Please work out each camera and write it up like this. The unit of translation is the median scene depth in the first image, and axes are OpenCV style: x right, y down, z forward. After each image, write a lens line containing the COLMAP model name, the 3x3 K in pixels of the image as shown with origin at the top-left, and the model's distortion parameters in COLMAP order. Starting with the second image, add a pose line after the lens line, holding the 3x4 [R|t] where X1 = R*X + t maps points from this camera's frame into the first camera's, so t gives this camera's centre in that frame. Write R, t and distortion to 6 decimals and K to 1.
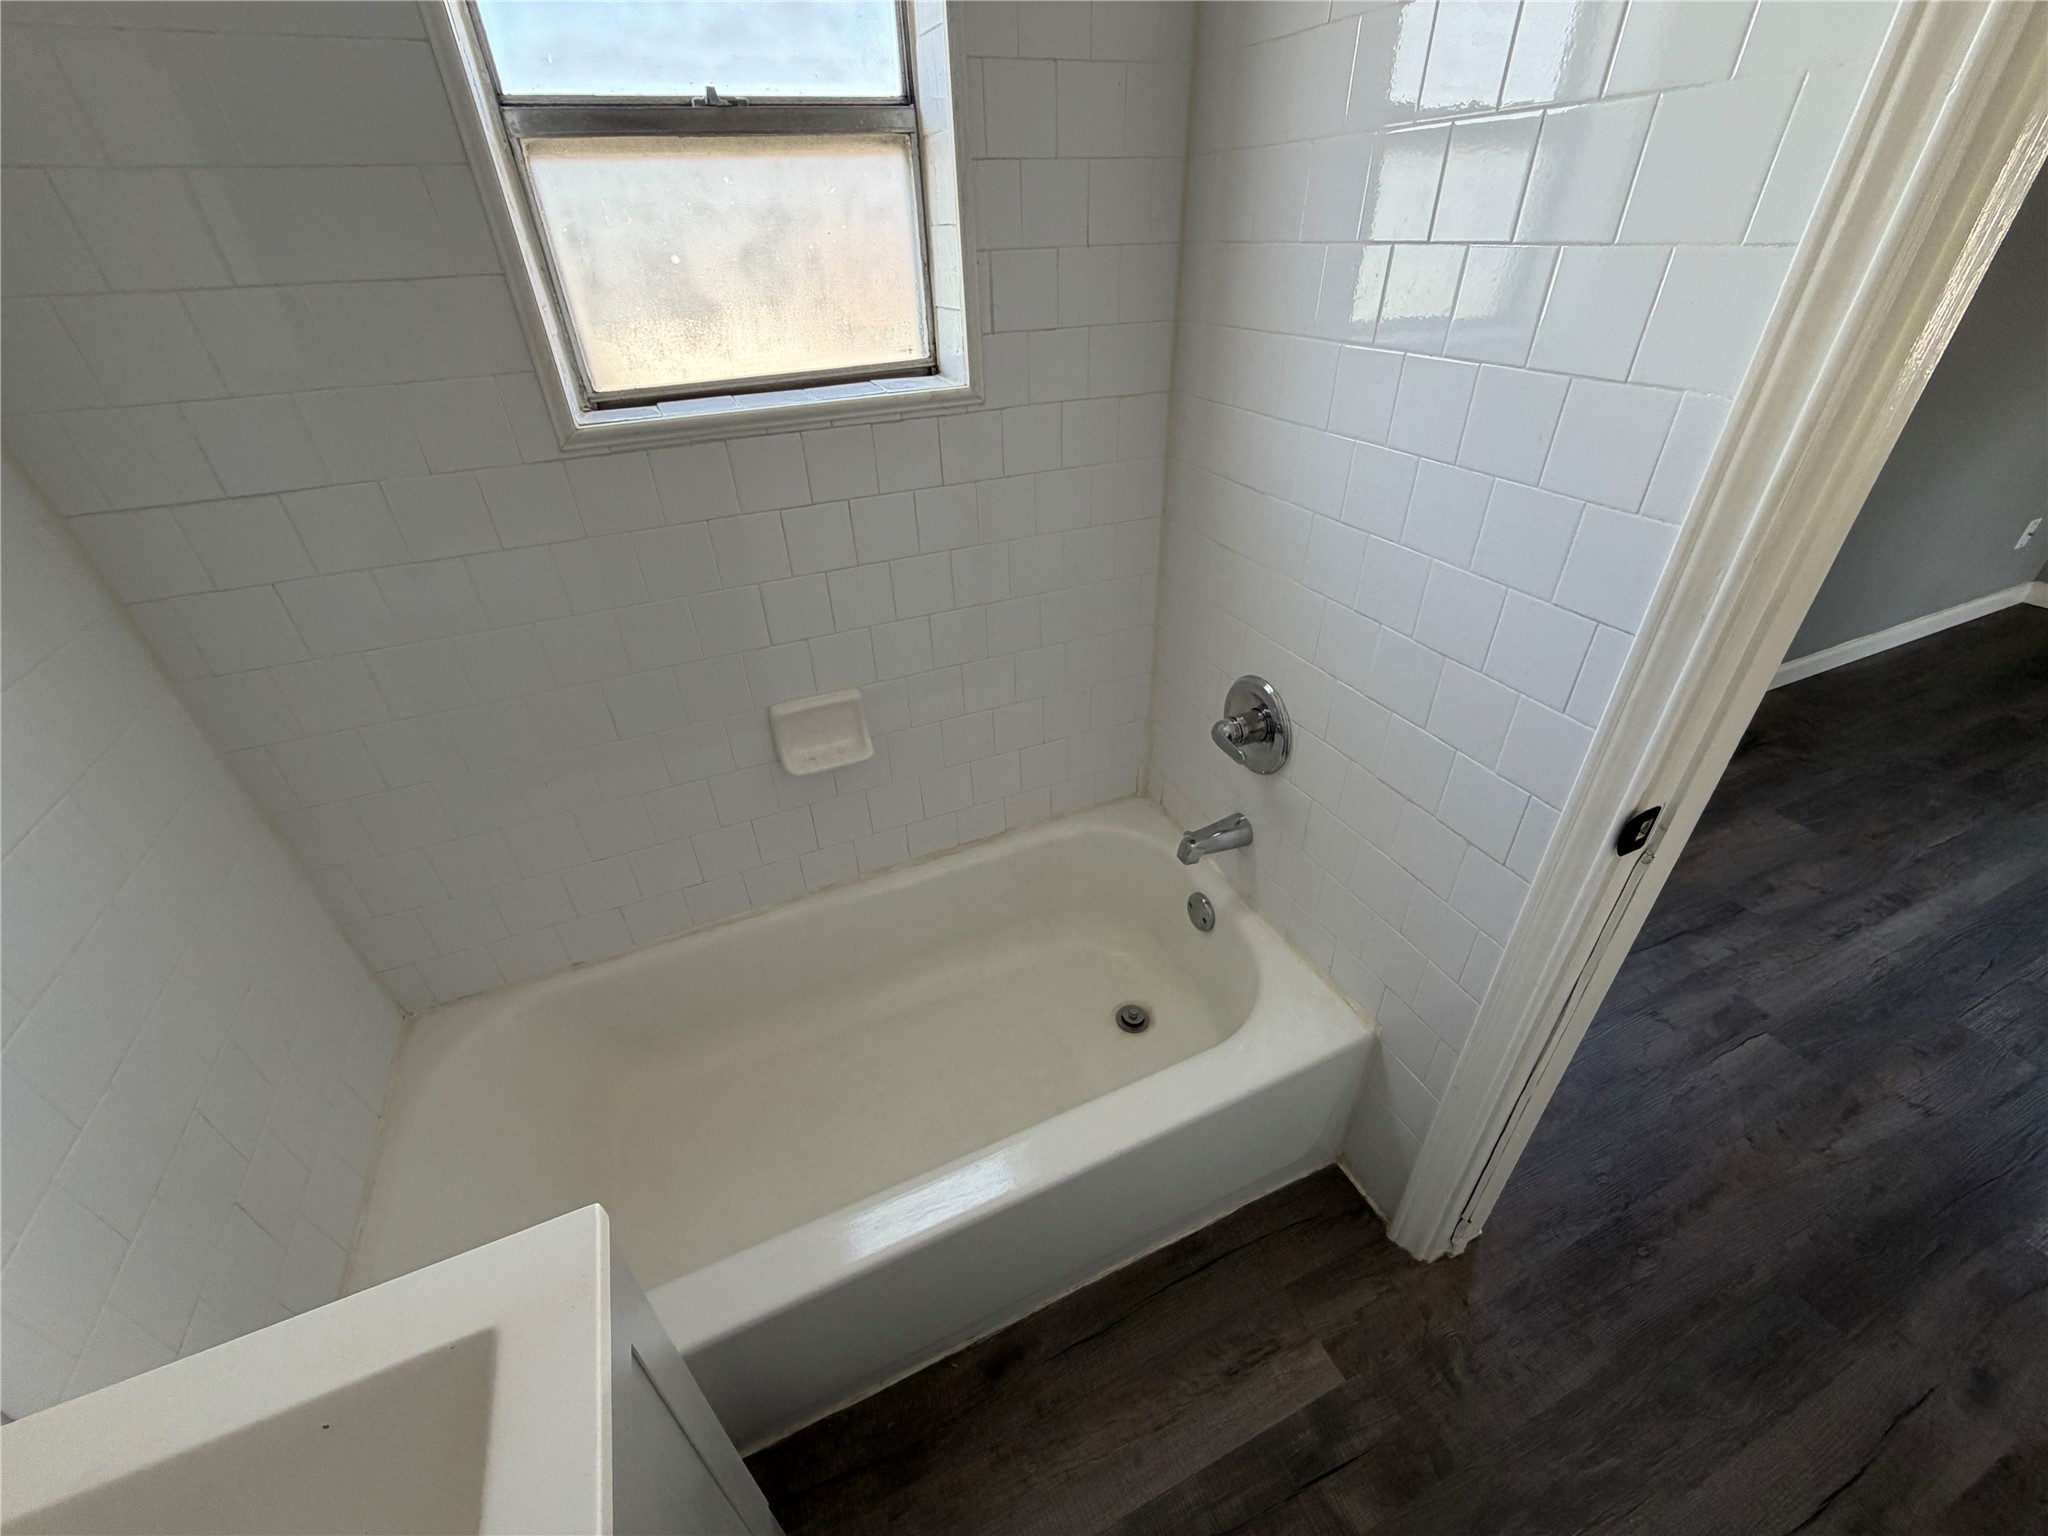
lens RADIAL K [[818.1, 0, 1014.9], [0, 818.1, 770.9], [0, 0, 1]] dist [-0.000302, 0.000094]
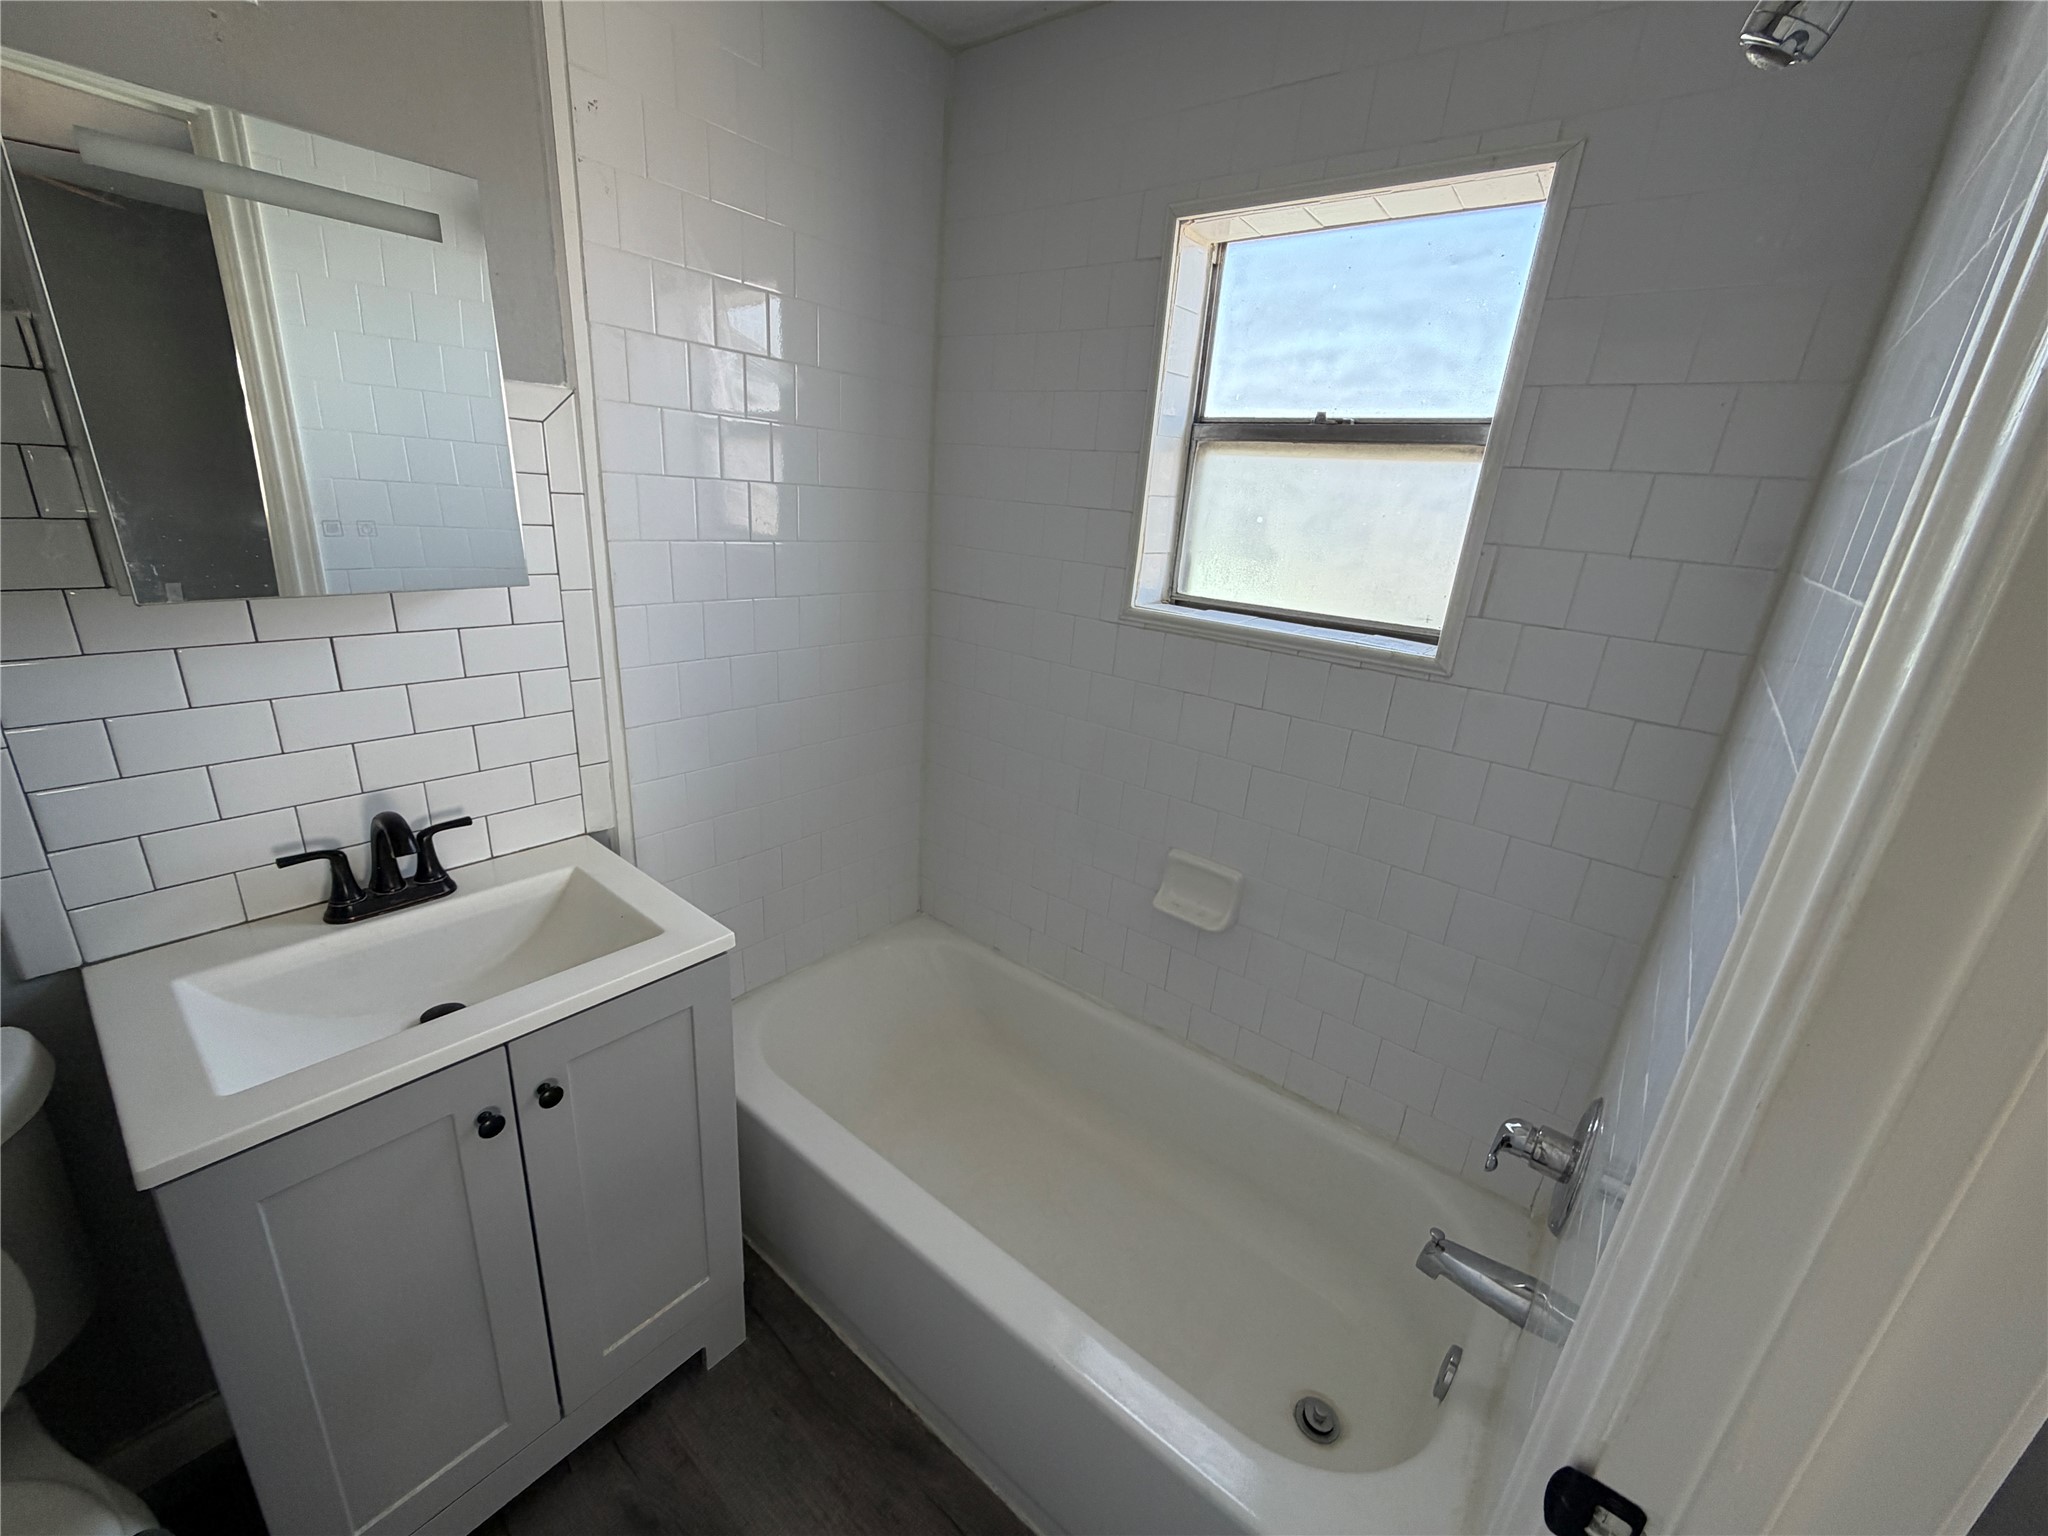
lens RADIAL K [[818.1, 0, 1016.4], [0, 818.1, 768.6], [0, 0, 1]] dist [-0.000302, 0.000094]
pose [[0.453692, 0.349854, -0.819613, 0.642945], [-0.563197, 0.825328, 0.040539, -0.113117], [0.690632, 0.443211, 0.571481, 0.131765]]
